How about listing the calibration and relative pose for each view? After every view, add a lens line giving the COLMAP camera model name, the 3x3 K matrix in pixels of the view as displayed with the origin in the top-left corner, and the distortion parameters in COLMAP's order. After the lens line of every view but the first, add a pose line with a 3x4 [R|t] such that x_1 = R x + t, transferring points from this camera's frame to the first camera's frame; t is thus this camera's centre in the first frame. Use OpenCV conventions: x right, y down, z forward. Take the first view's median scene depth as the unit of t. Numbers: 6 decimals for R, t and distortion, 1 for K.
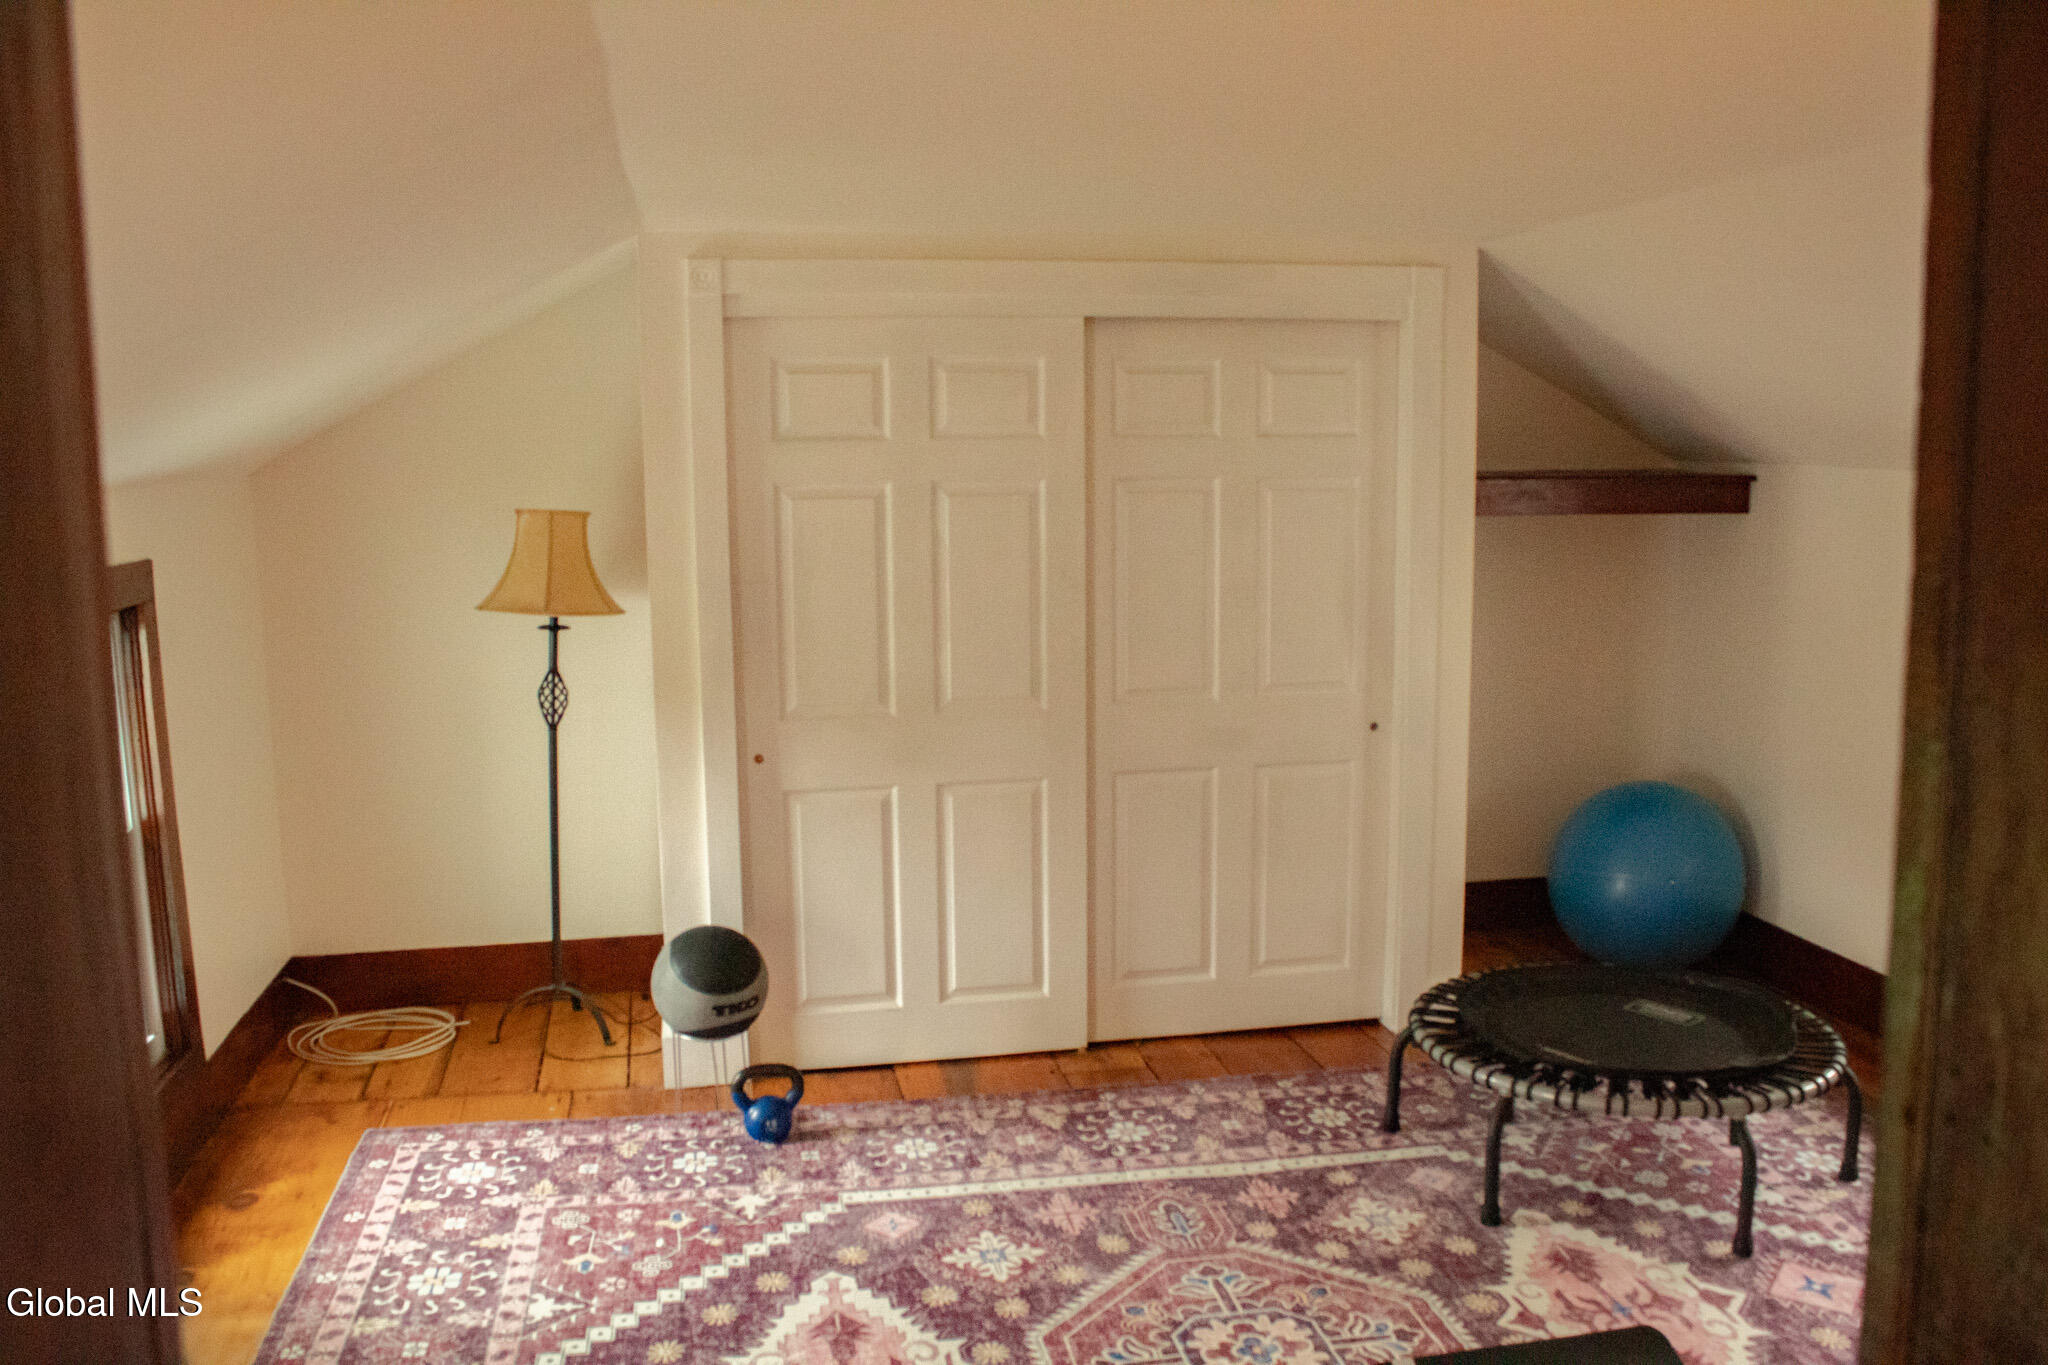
lens RADIAL K [[1737.4, 0, 1042.6], [0, 1737.4, 670.9], [0, 0, 1]] dist [-0.164070, 0.149708]
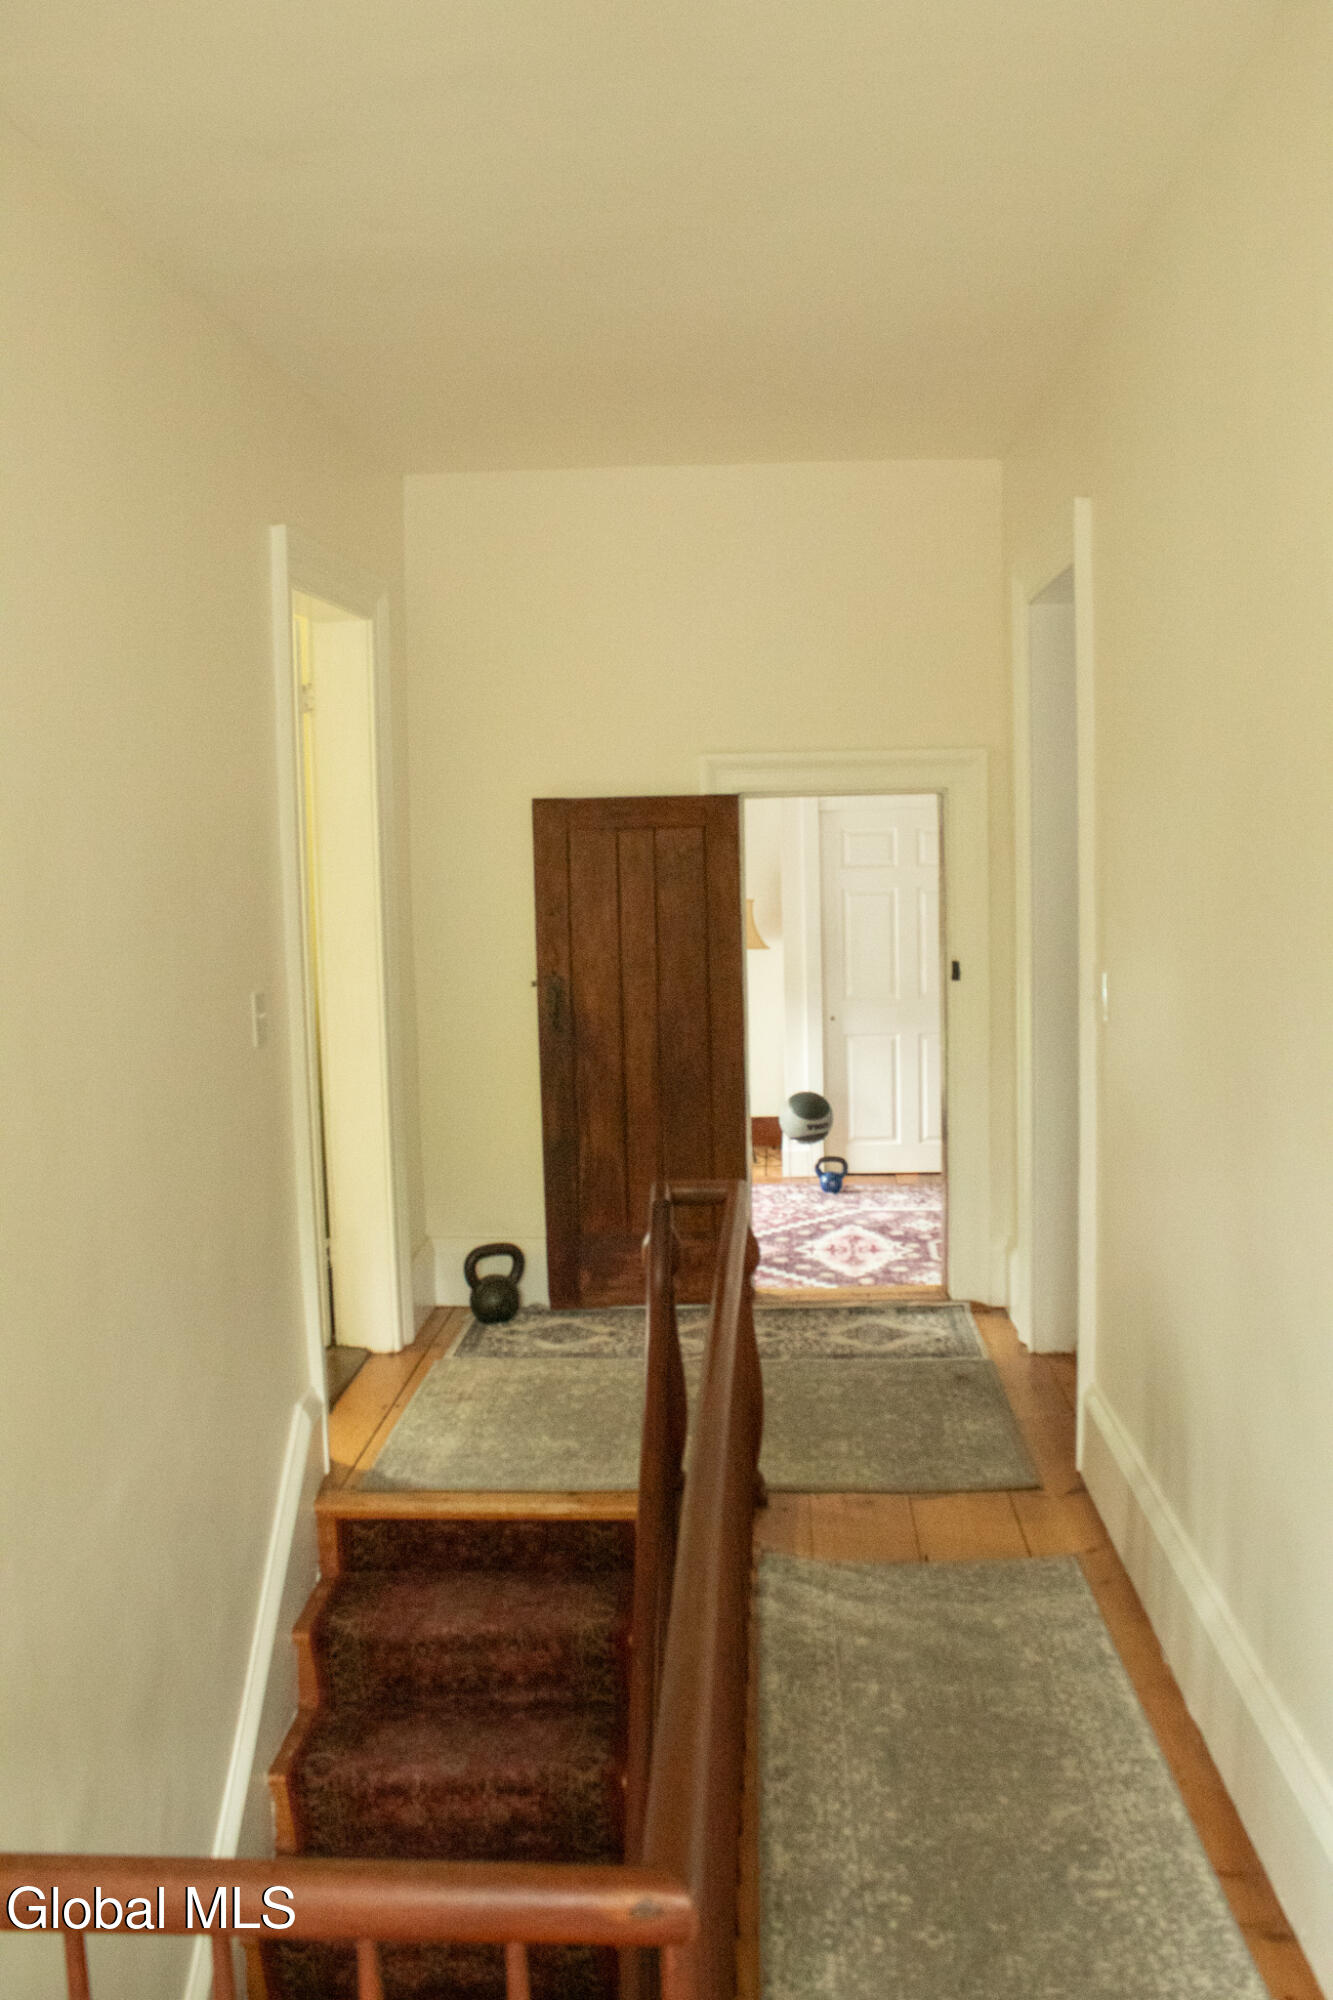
lens RADIAL K [[1696.7, 0, 670.6], [0, 1696.7, 994.4], [0, 0, 1]] dist [-0.164070, 0.149708]
pose [[0.960905, 0.014953, -0.276475, 0.226592], [-0.022755, 0.999428, -0.025035, 0.081845], [0.275942, 0.030348, 0.960695, -1.087196]]
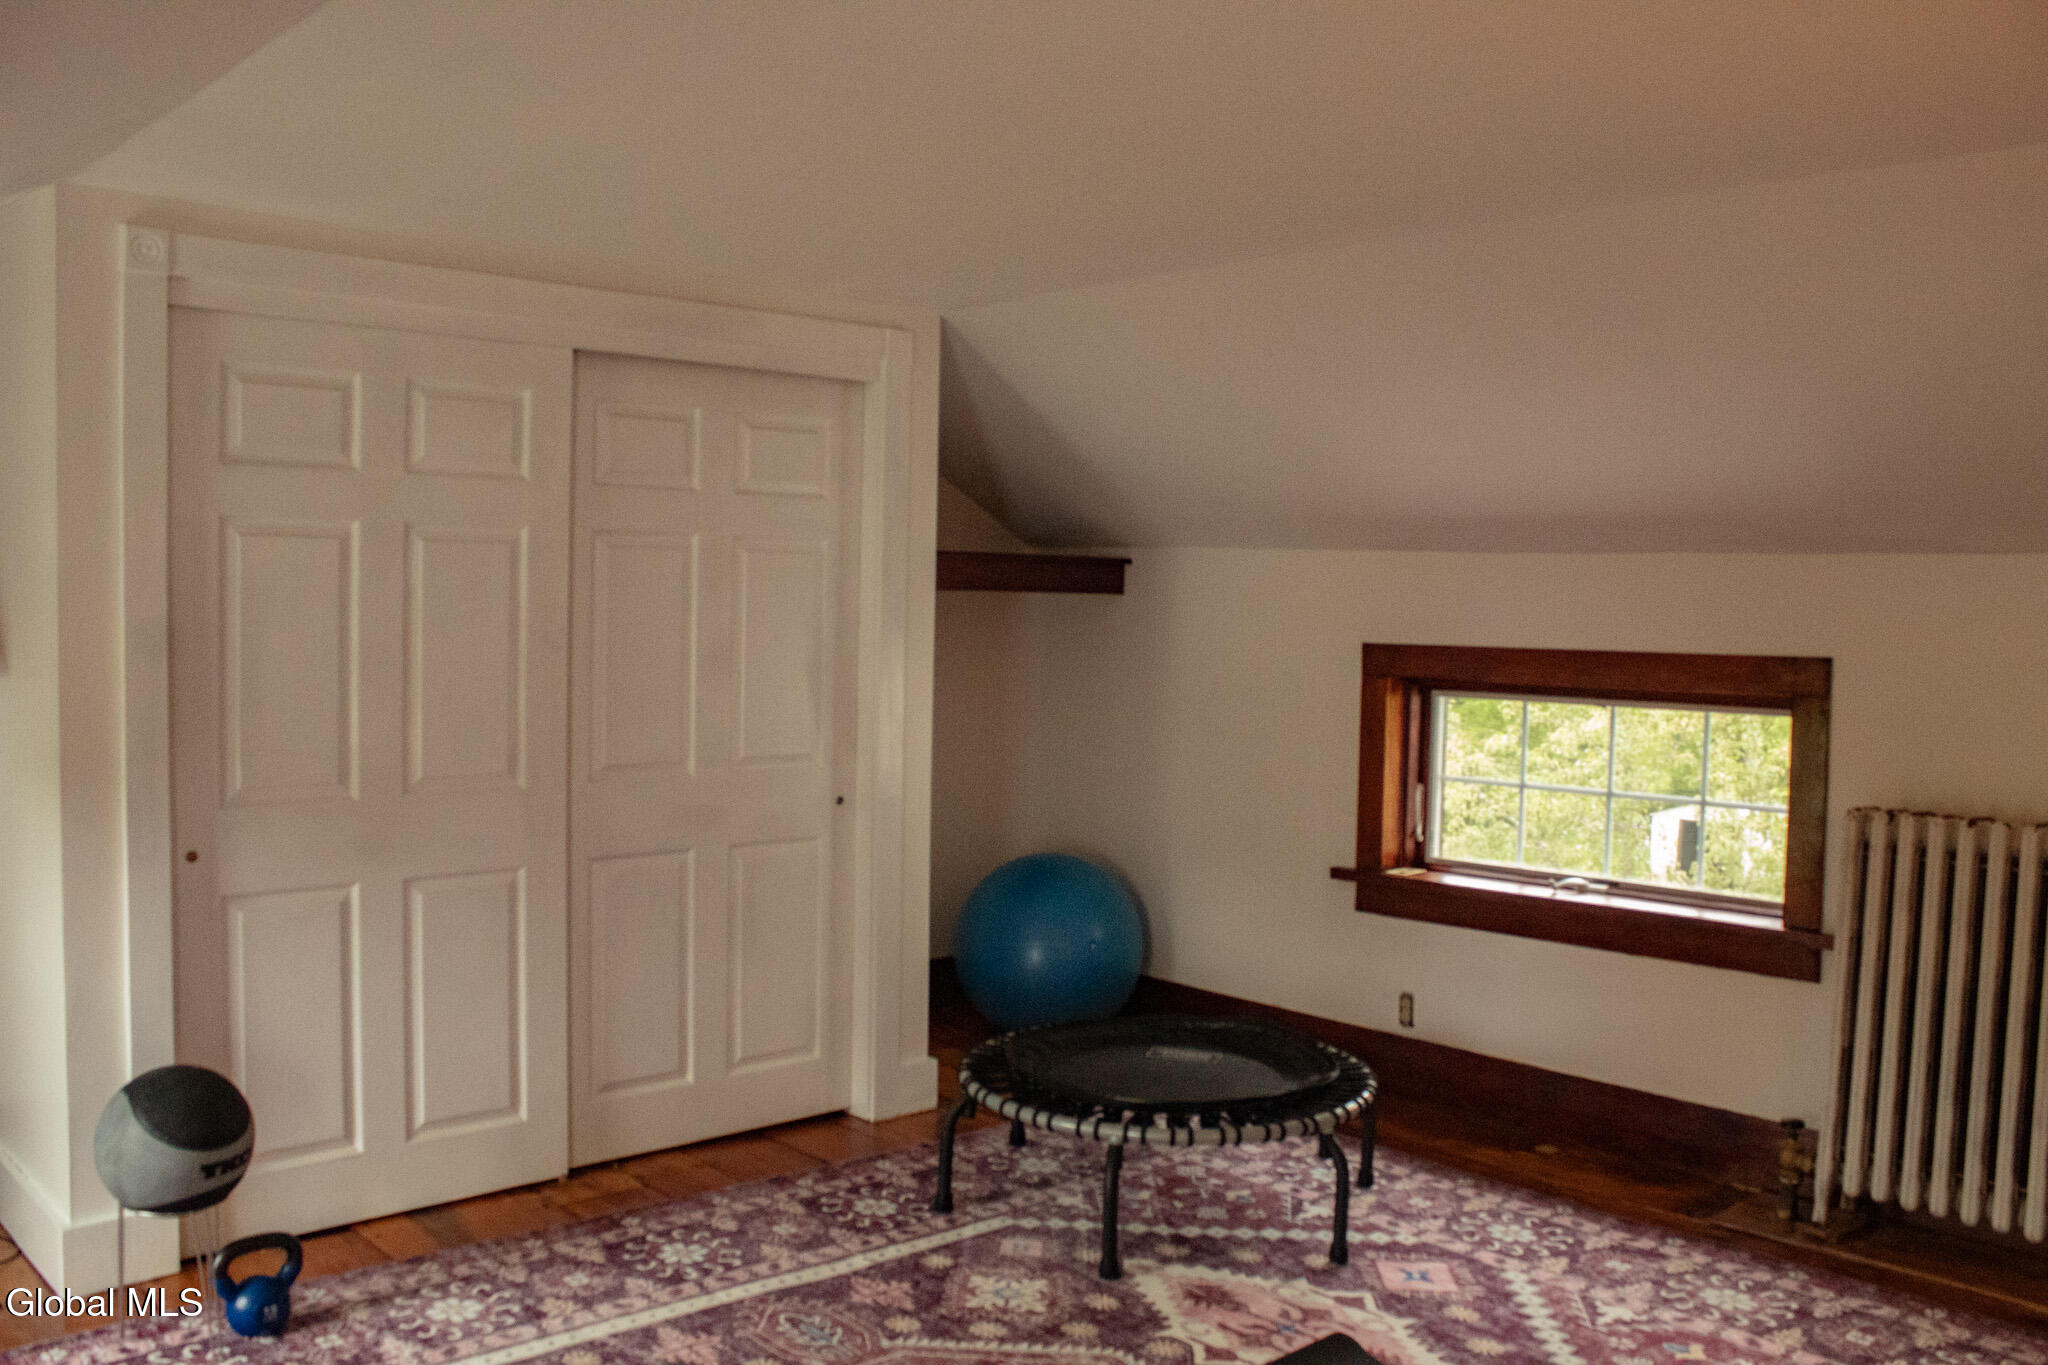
lens RADIAL K [[1737.4, 0, 1023.7], [0, 1737.4, 685.1], [0, 0, 1]] dist [-0.164070, 0.149708]
pose [[0.853798, -0.001274, 0.520603, -0.254725], [0.042974, 0.996757, -0.068038, 0.043662], [-0.518828, 0.080463, 0.851084, 0.139675]]
